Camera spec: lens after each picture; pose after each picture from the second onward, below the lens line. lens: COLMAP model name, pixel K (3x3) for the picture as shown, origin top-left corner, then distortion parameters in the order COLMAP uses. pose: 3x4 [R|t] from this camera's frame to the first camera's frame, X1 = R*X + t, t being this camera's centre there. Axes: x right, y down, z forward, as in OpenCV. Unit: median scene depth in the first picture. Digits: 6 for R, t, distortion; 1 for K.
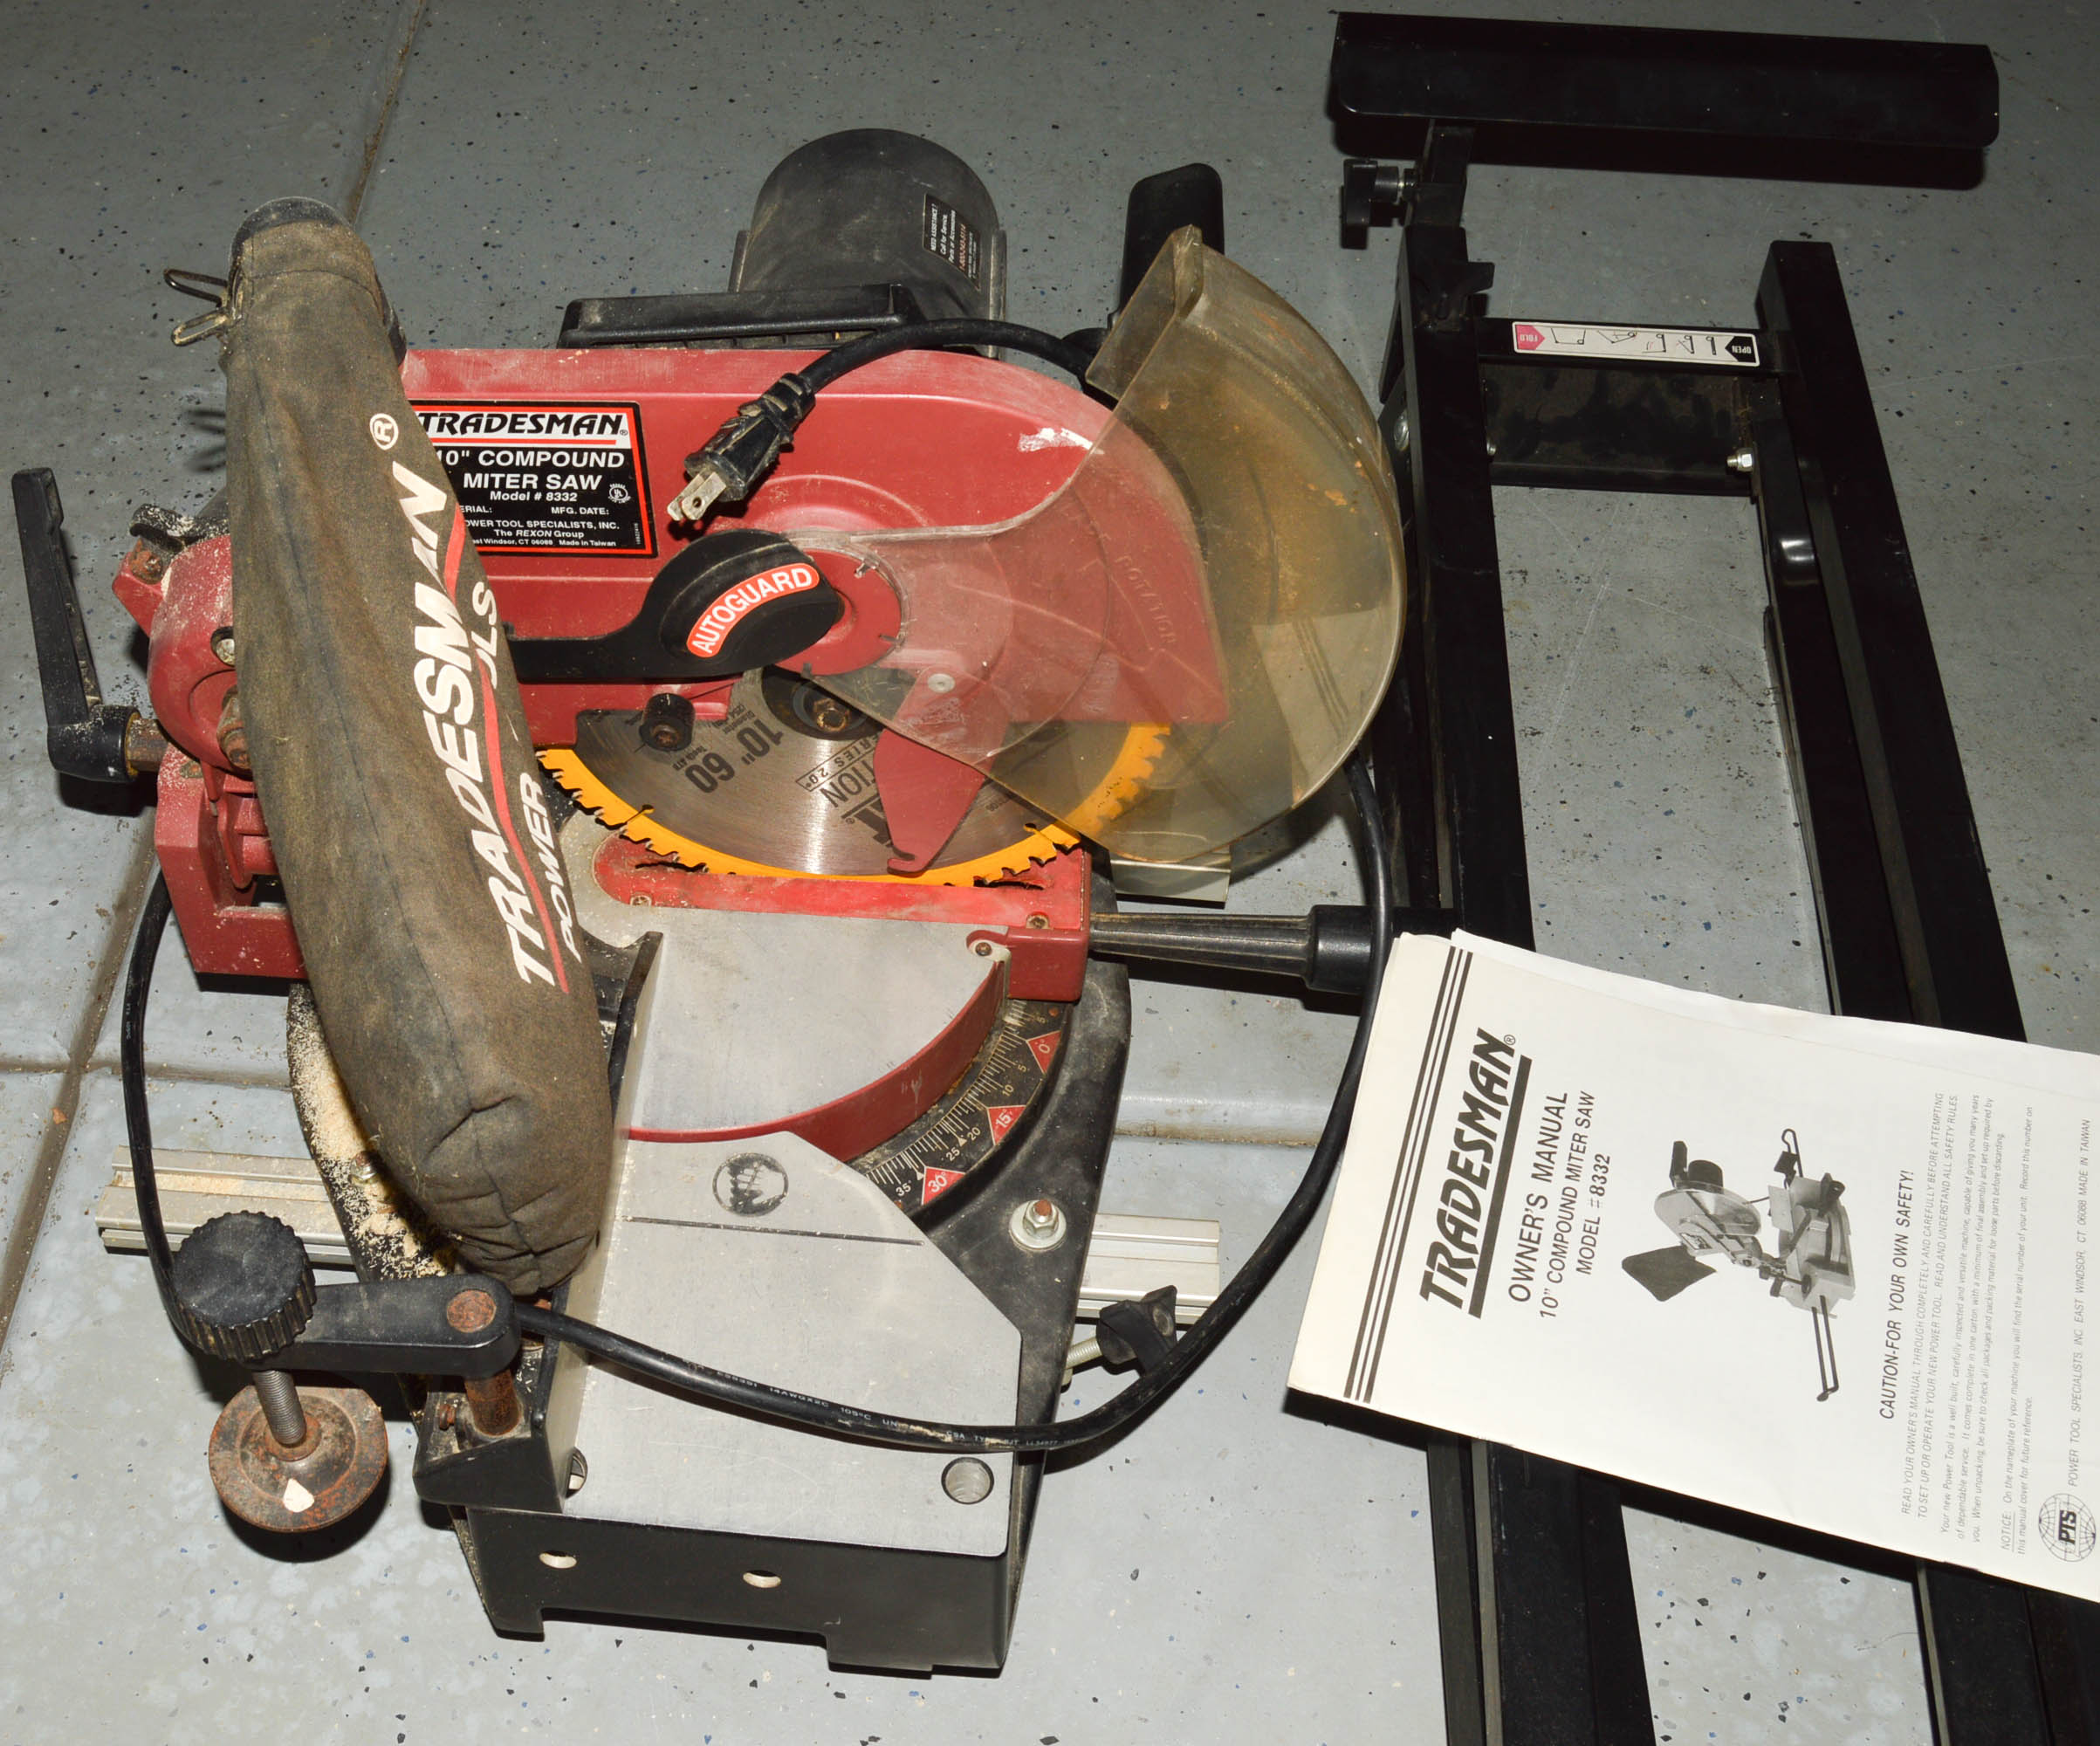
lens RADIAL K [[2391.4, 0, 1050.0], [0, 2391.4, 873.0], [0, 0, 1]] dist [-0.055021, 0.003436]
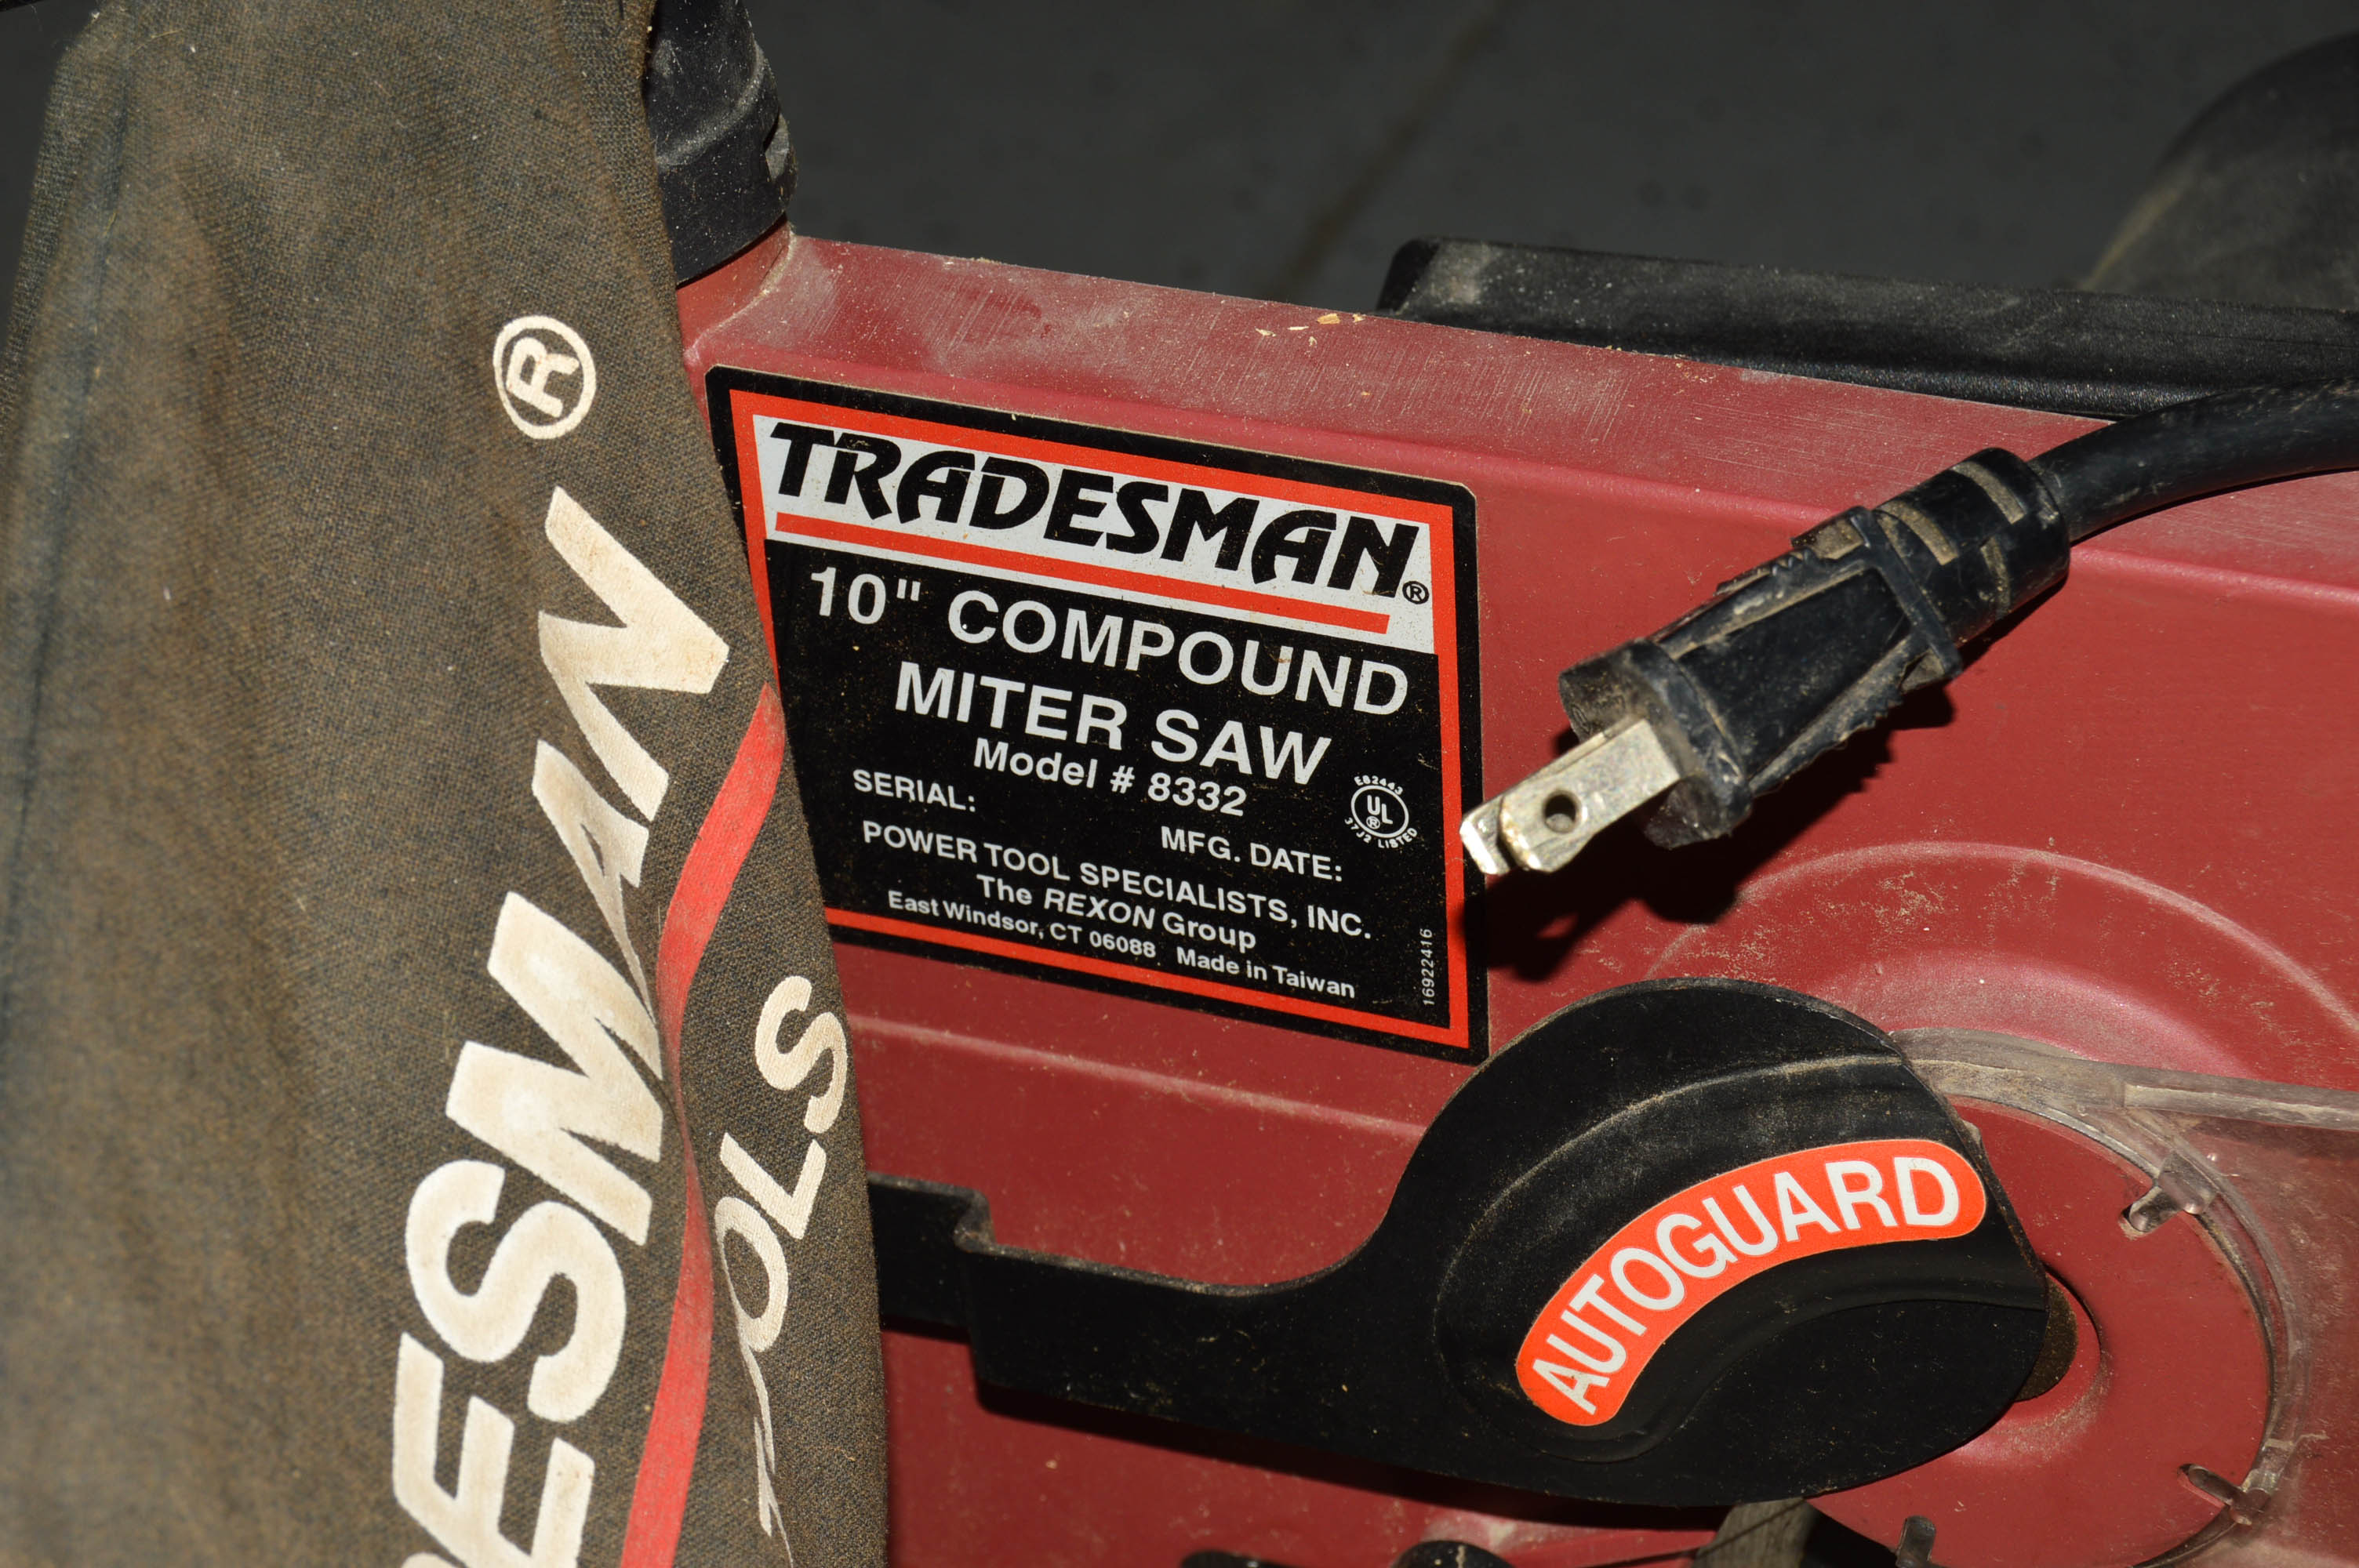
lens RADIAL K [[5534.0, 0, 1179.5], [0, 5534.0, 784.0], [0, 0, 1]] dist [-0.023071, -0.241081]
pose [[0.937561, 0.152705, -0.312507, 0.009643], [-0.225866, 0.950555, -0.213142, -0.010931], [0.264507, 0.270418, 0.925694, 0.362928]]
